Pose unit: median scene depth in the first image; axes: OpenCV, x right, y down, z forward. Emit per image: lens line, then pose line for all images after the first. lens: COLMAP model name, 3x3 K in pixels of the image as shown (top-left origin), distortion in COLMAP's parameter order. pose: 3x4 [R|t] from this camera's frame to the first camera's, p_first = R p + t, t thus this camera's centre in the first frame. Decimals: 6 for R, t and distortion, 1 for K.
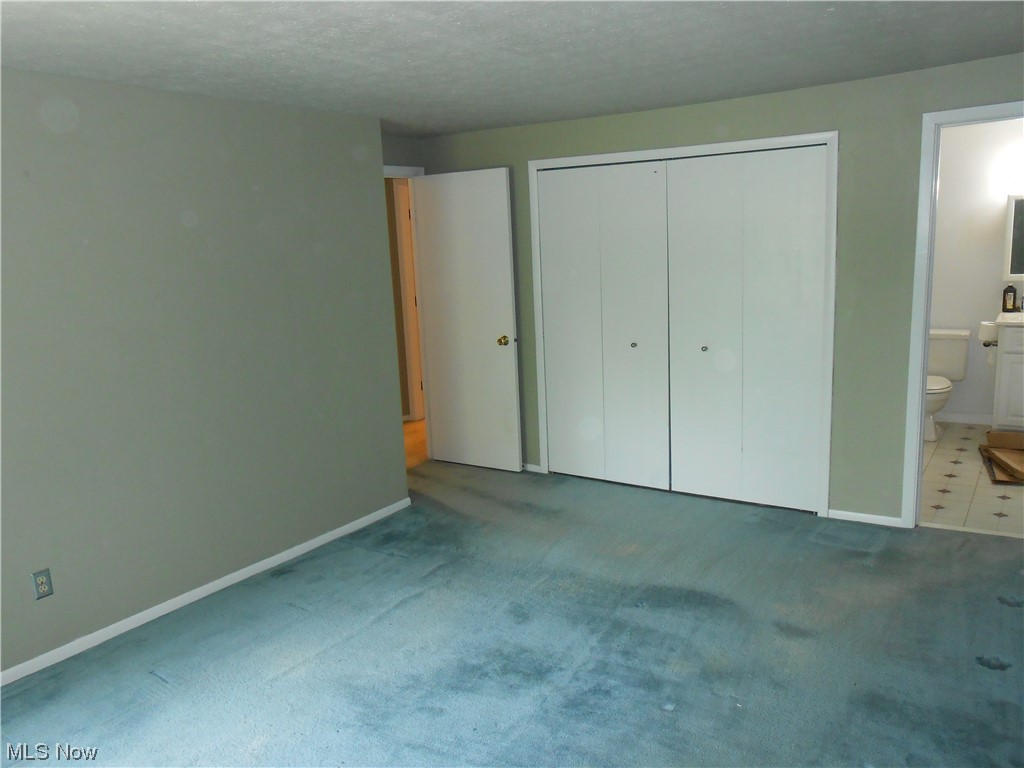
lens RADIAL K [[780.4, 0, 512.0], [0, 780.4, 384.0], [0, 0, 1]] dist [-0.063989, -0.000854]
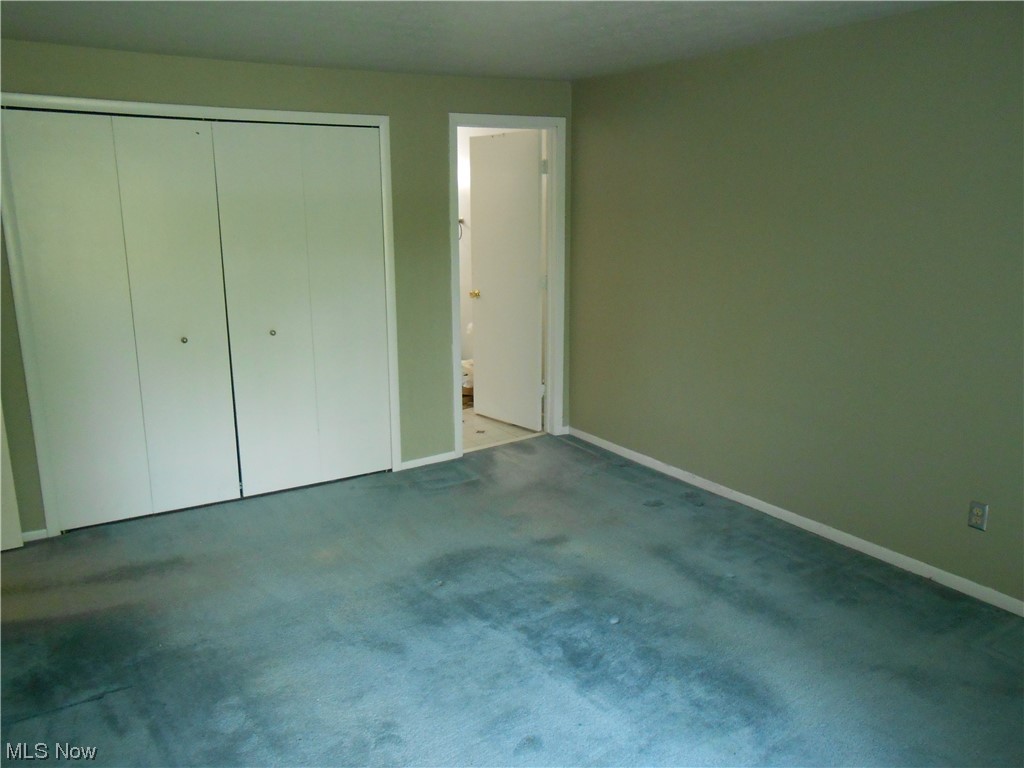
lens RADIAL K [[780.4, 0, 512.0], [0, 780.4, 384.0], [0, 0, 1]] dist [-0.063989, -0.000854]
pose [[0.376851, -0.160445, 0.912272, -0.551147], [0.153678, 0.982064, 0.109237, -0.046892], [-0.913437, 0.099030, 0.394749, 0.424287]]
